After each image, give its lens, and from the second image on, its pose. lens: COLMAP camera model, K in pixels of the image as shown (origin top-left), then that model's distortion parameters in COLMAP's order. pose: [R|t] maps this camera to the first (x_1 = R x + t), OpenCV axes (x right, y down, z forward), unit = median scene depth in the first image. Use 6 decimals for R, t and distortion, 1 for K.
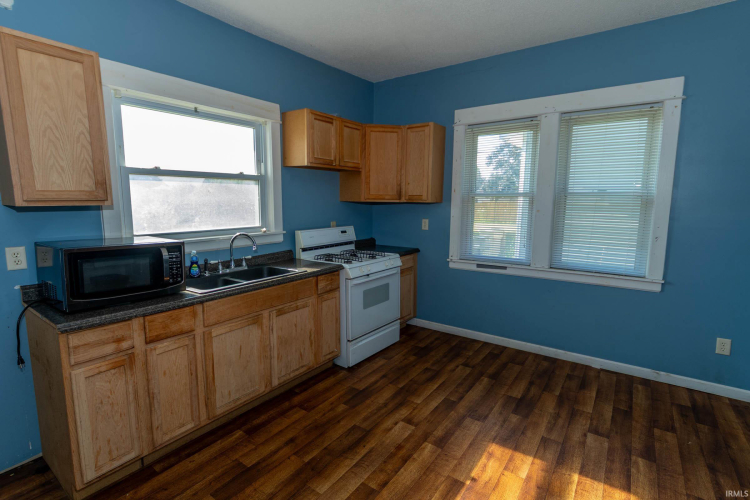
lens RADIAL K [[386.5, 0, 376.9], [0, 386.5, 241.4], [0, 0, 1]] dist [0.037600, -0.000283]
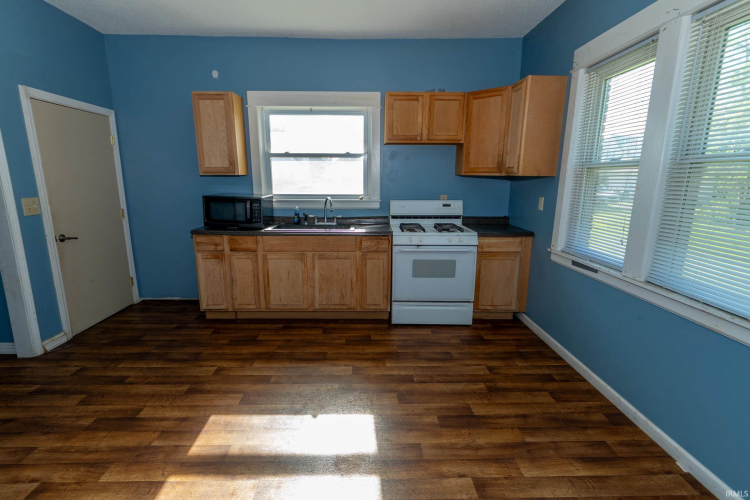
lens RADIAL K [[363.8, 0, 362.3], [0, 363.8, 247.9], [0, 0, 1]] dist [0.001867, -0.000416]
pose [[0.570832, 0.160191, -0.805288, 0.697566], [-0.096400, 0.987075, 0.128020, -0.018809], [0.815388, 0.004552, 0.578897, 0.319802]]
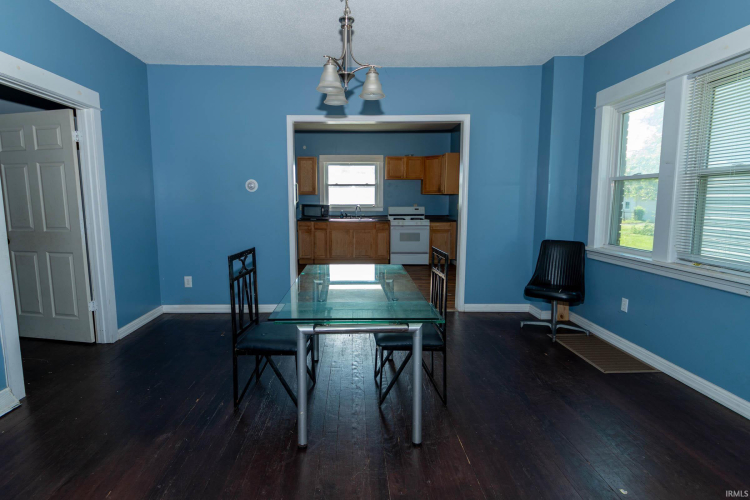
lens RADIAL K [[373.8, 0, 349.7], [0, 373.8, 240.3], [0, 0, 1]] dist [-0.001873, -0.000630]
pose [[0.566698, 0.085404, -0.819487, 1.640959], [-0.093546, 0.994851, 0.038991, 0.116496], [0.818598, 0.054564, 0.571769, -0.507483]]
